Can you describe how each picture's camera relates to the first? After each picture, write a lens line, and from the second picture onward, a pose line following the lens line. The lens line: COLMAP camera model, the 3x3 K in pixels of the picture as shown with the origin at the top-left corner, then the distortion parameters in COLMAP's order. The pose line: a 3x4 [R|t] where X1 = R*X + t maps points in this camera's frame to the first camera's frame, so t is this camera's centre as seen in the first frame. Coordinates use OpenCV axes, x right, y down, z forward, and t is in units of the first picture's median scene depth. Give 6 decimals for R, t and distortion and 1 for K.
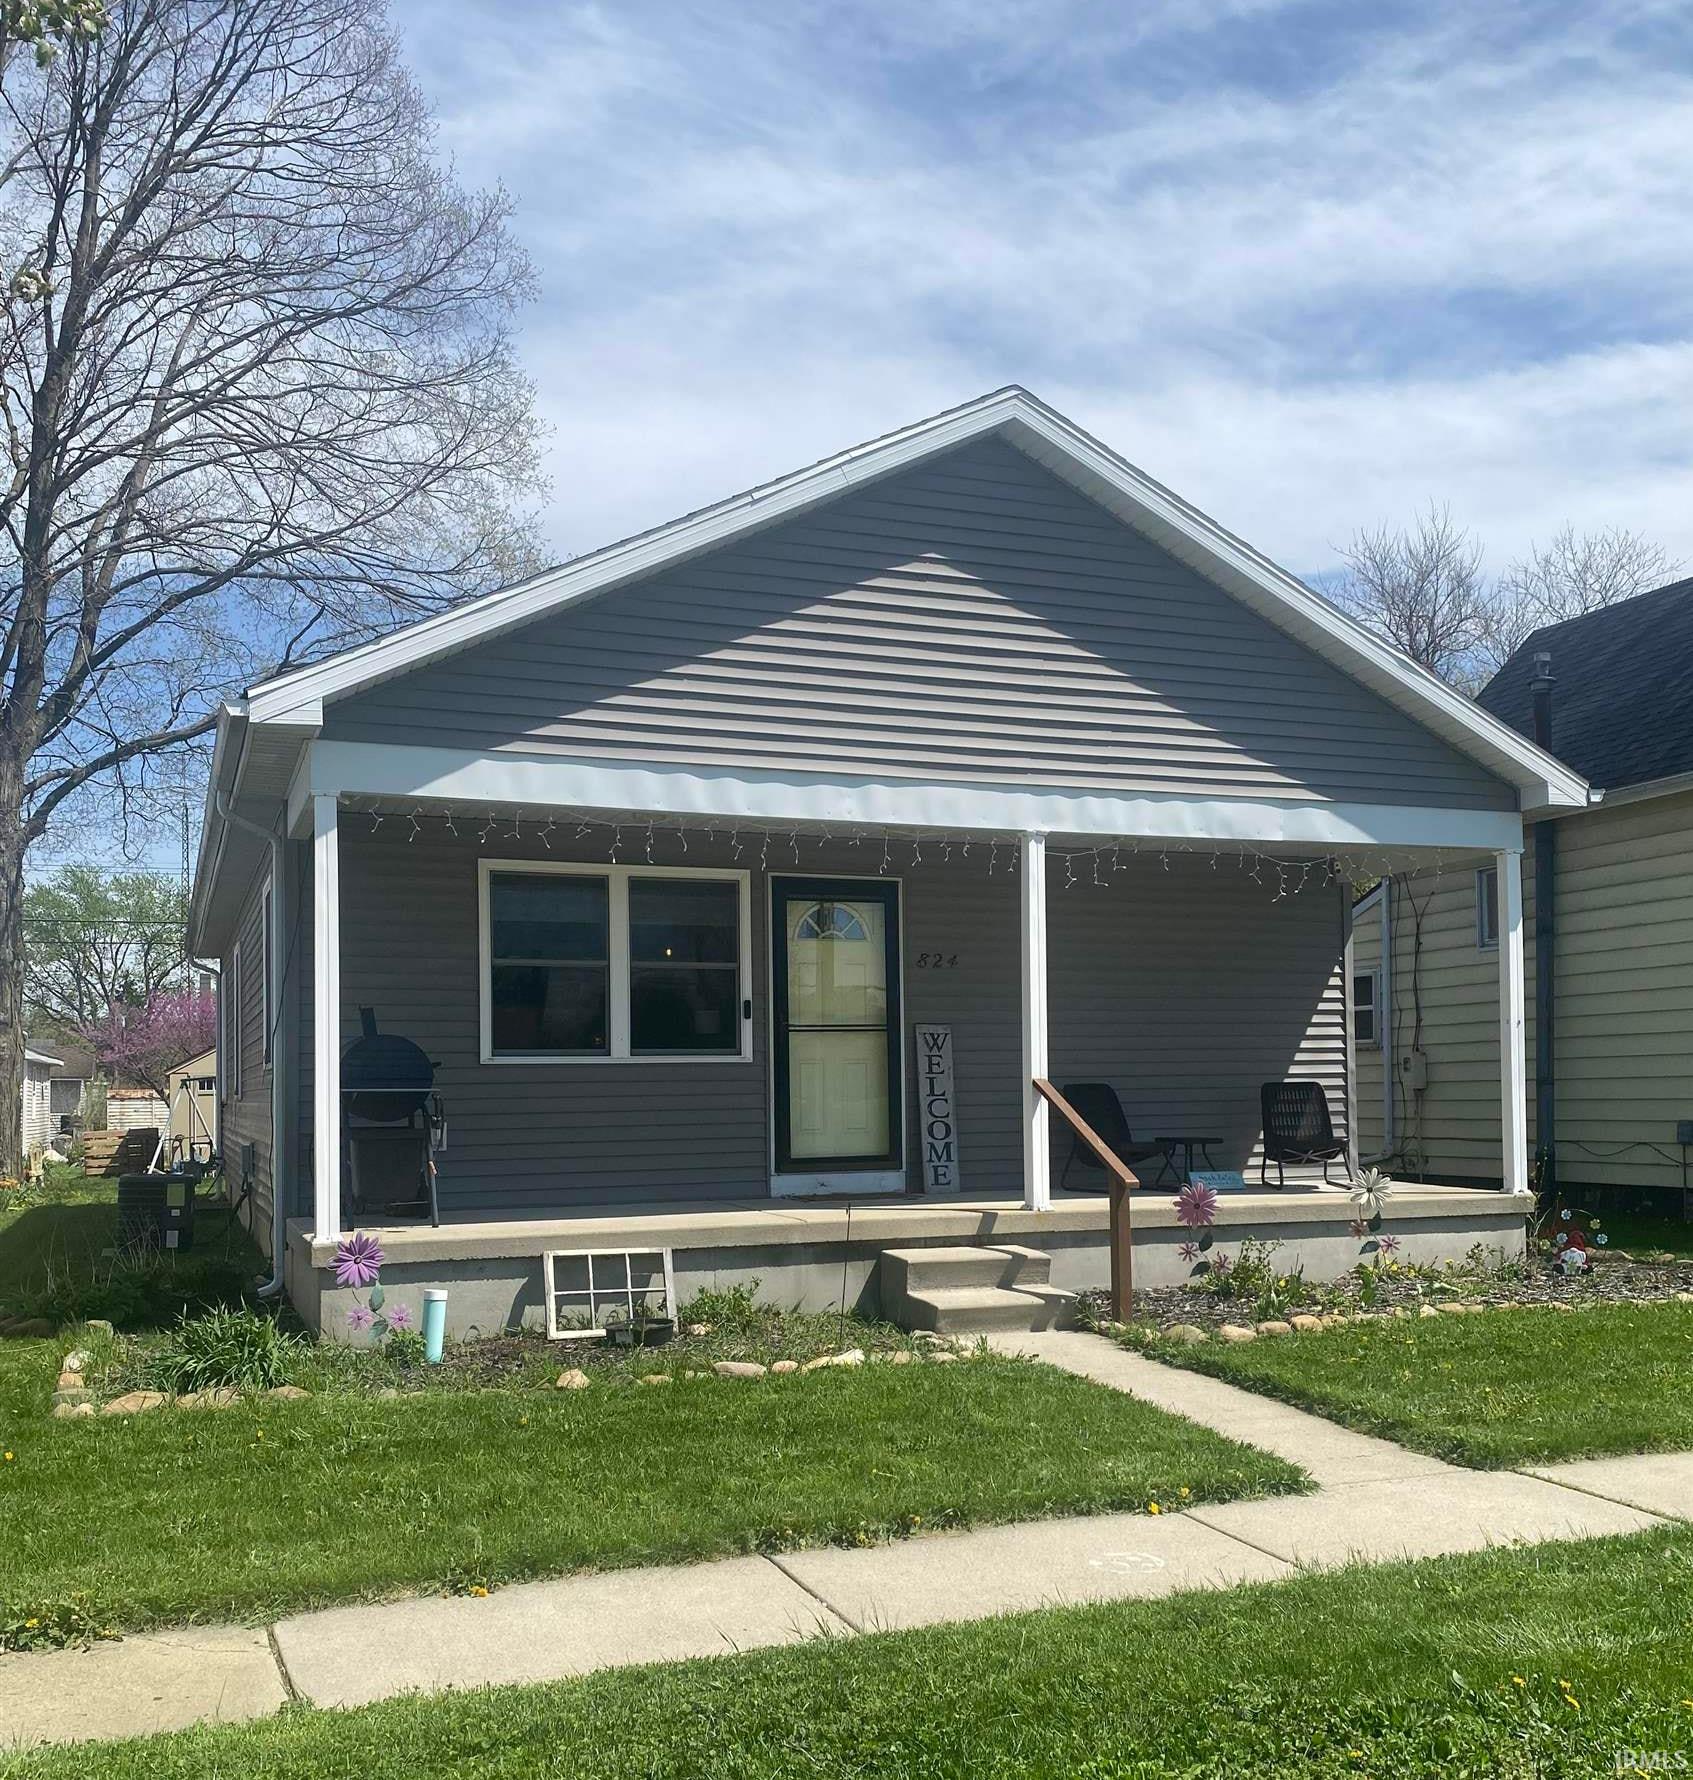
lens RADIAL K [[1788.6, 0, 855.8], [0, 1788.6, 1061.4], [0, 0, 1]] dist [0.093827, -0.107349]
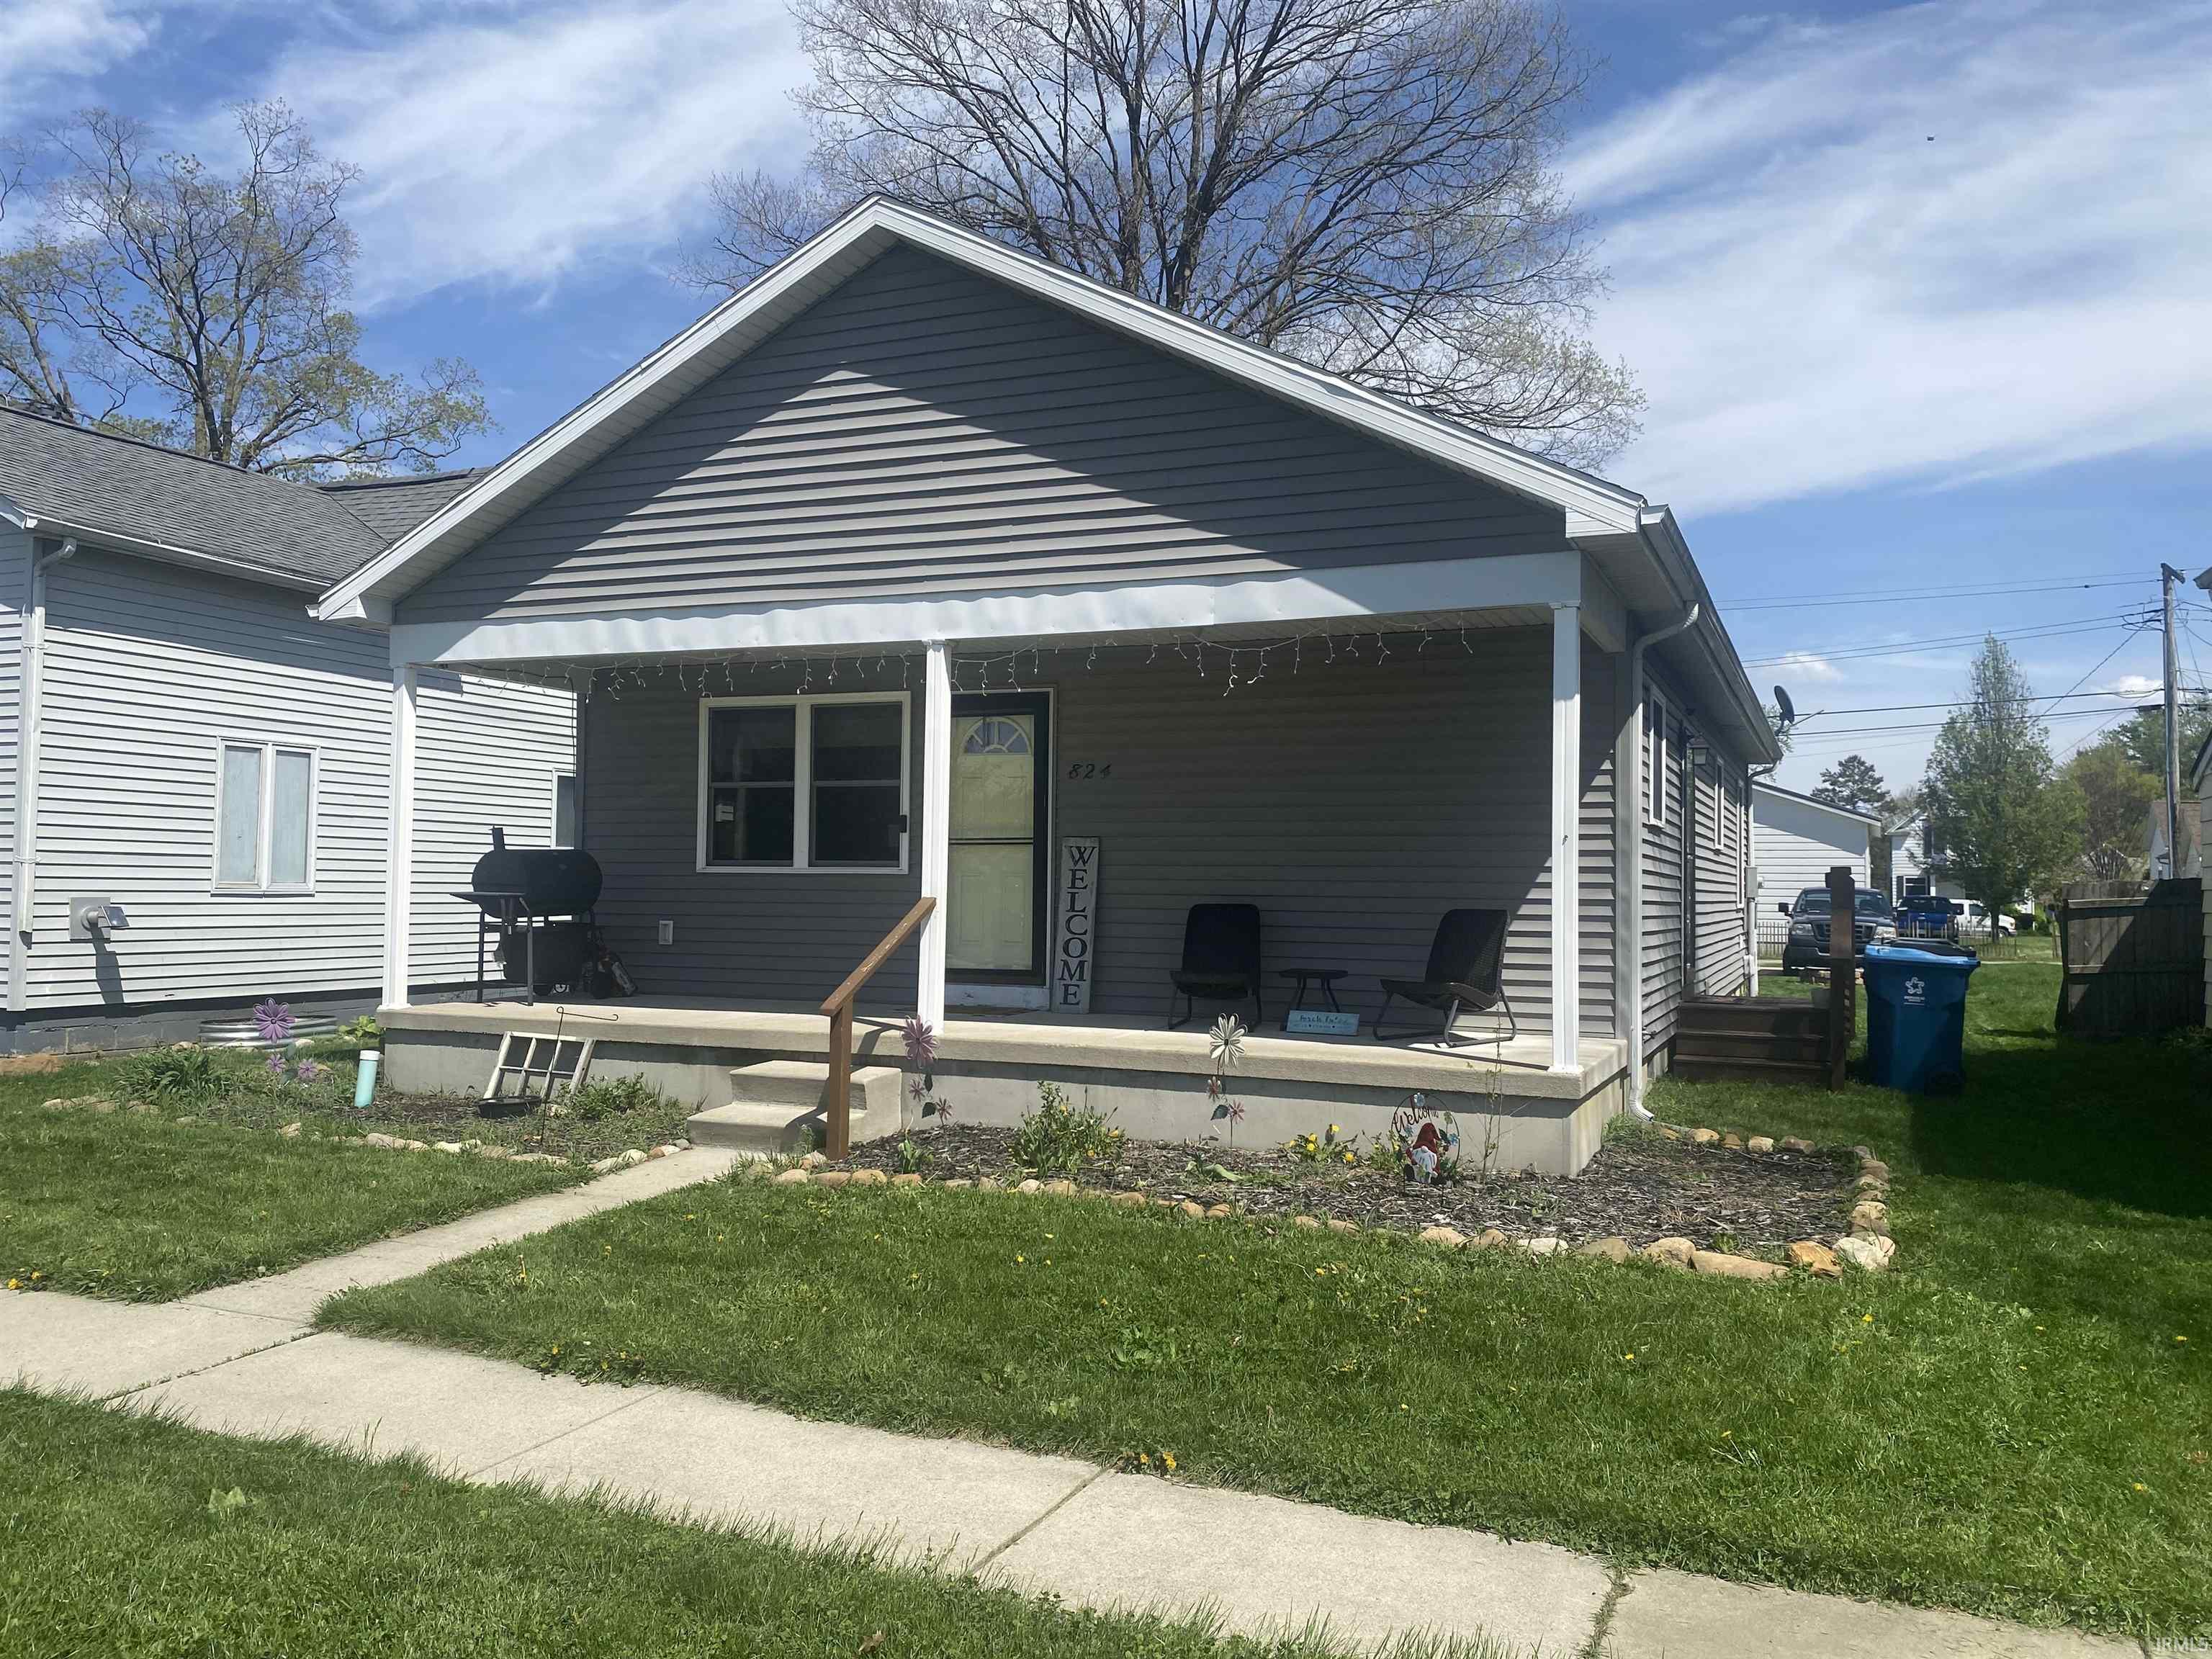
lens RADIAL K [[1692.5, 0, 1106.0], [0, 1692.5, 829.5], [0, 0, 1]] dist [0.077899, -0.088602]
pose [[0.704411, -0.003038, -0.709786, 0.750350], [-0.009375, 0.999864, -0.013584, -0.013631], [0.709730, 0.016223, 0.704287, 0.393231]]
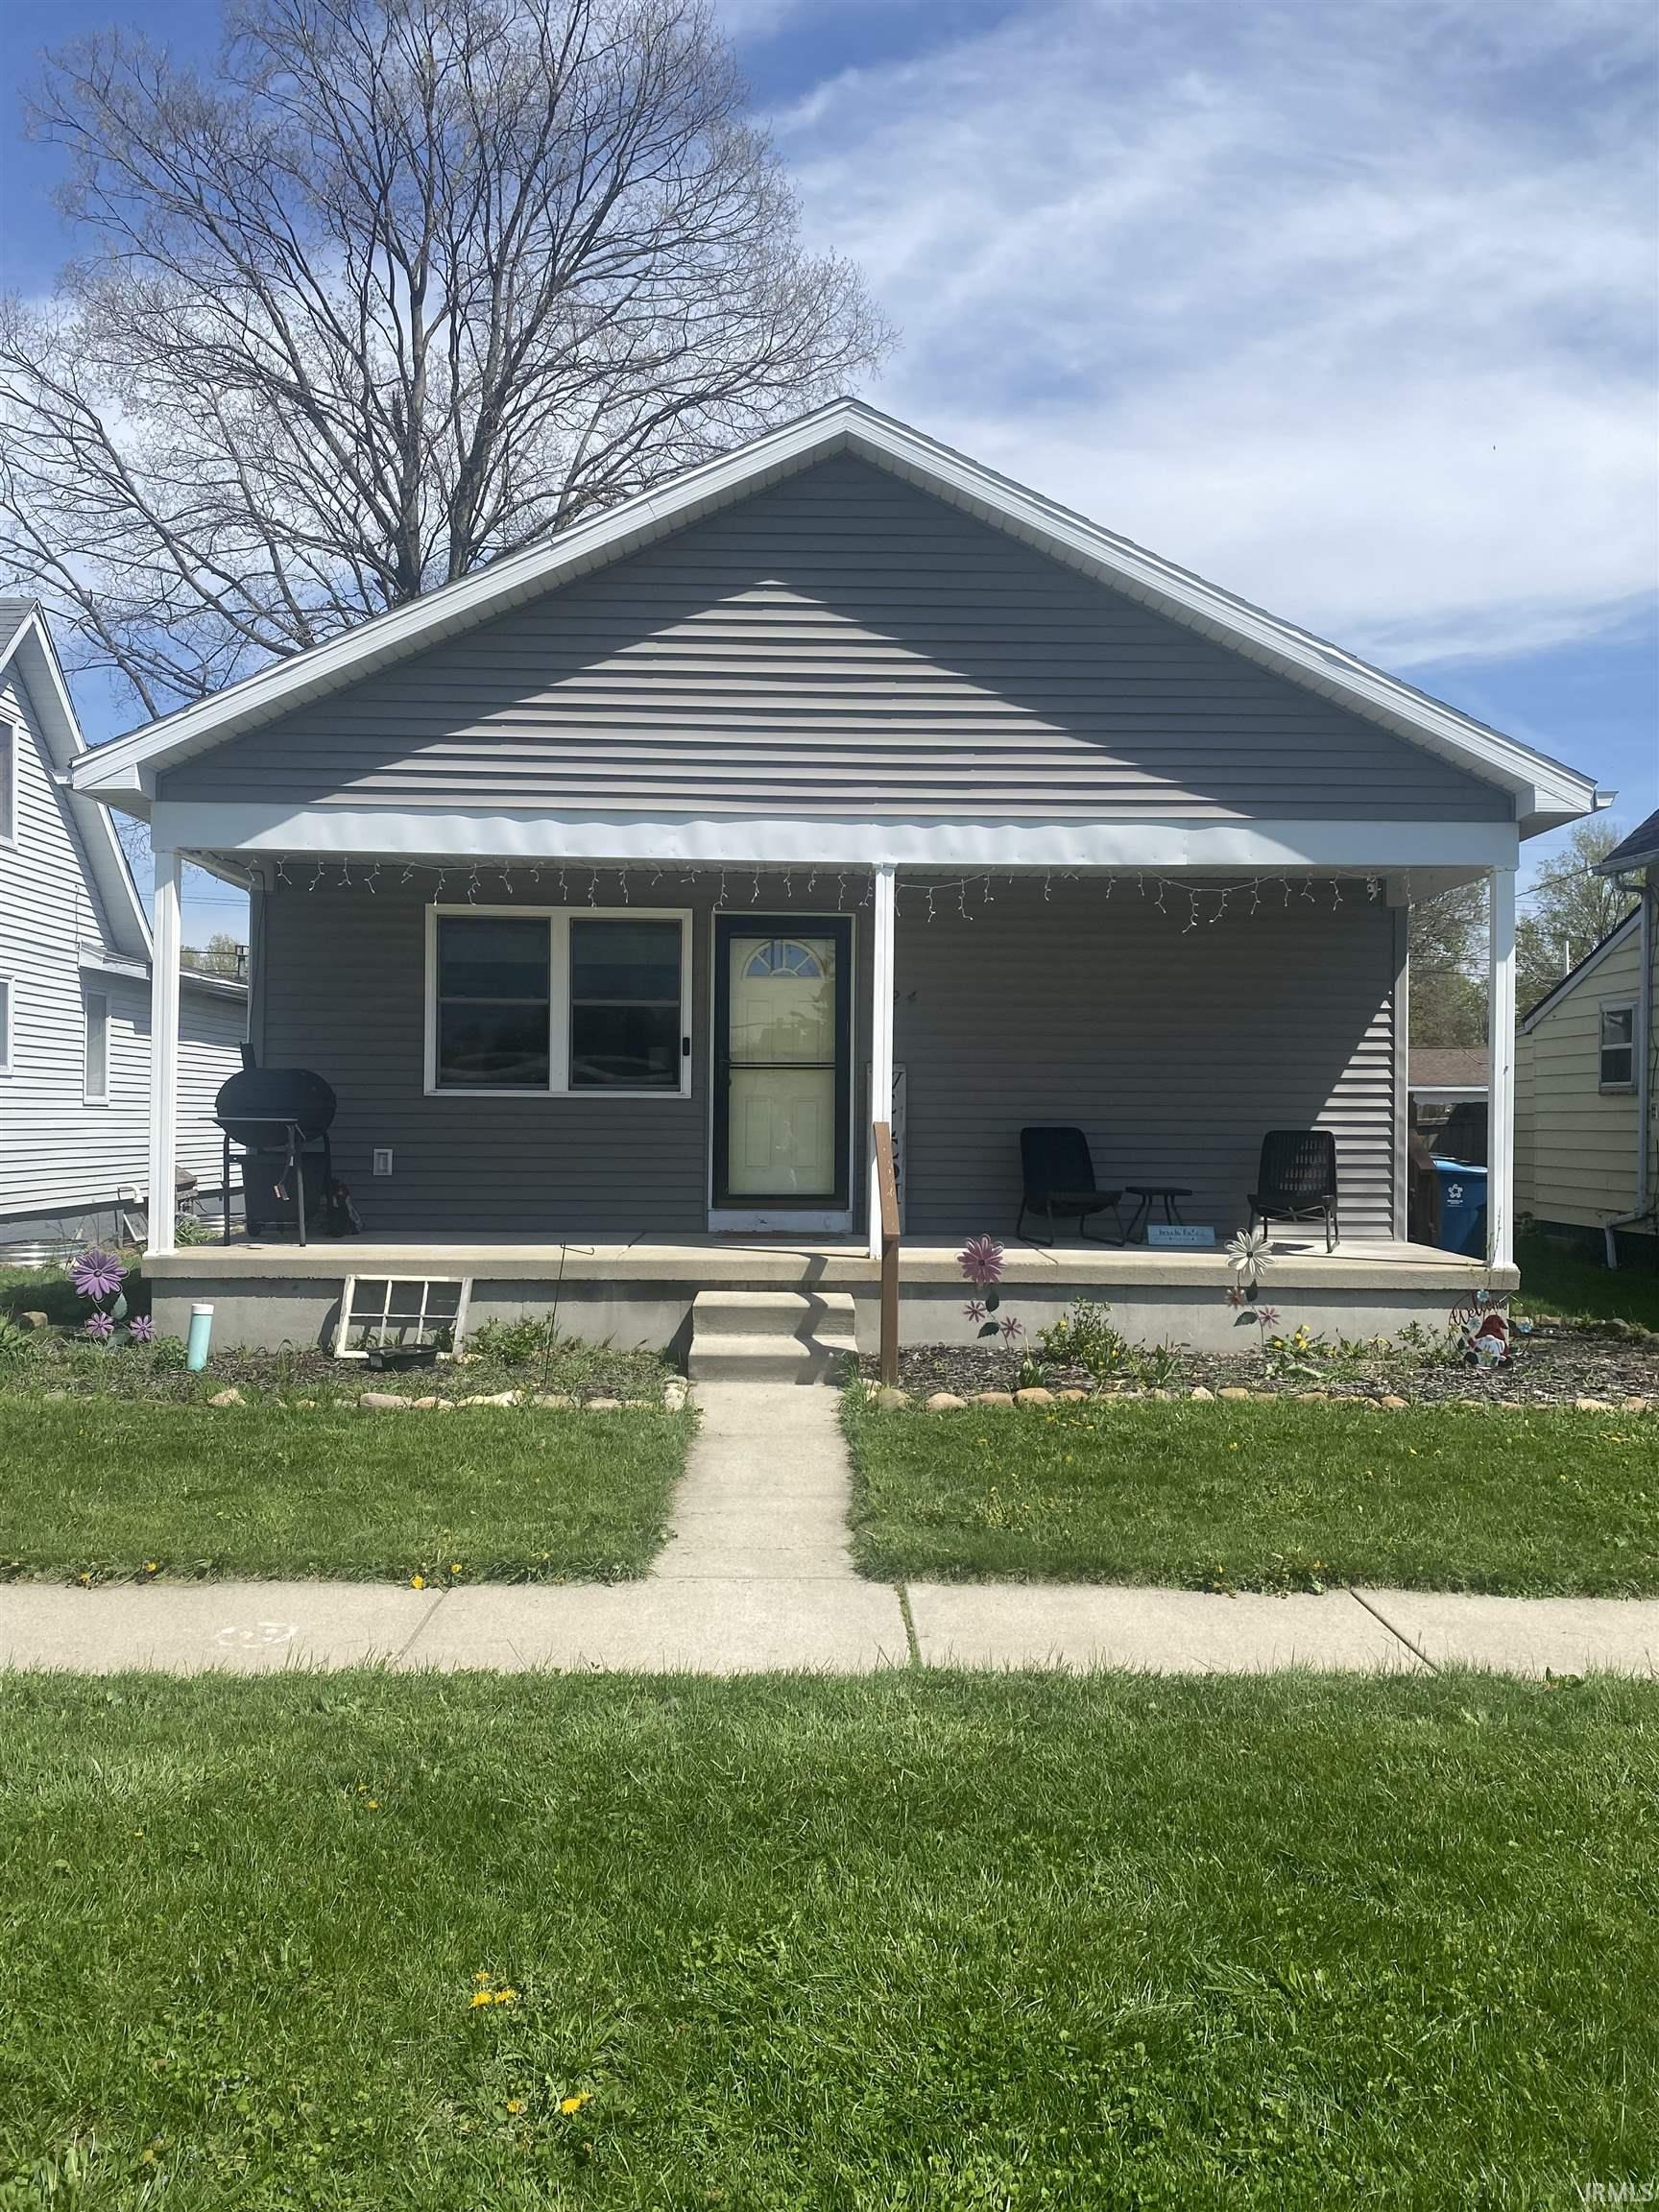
lens RADIAL K [[1692.5, 0, 829.5], [0, 1692.5, 1106.0], [0, 0, 1]] dist [0.077899, -0.088602]
pose [[0.935793, 0.019392, -0.352016, 0.364149], [-0.015780, 0.999789, 0.013126, -0.009302], [0.352196, -0.006729, 0.935902, 0.131424]]
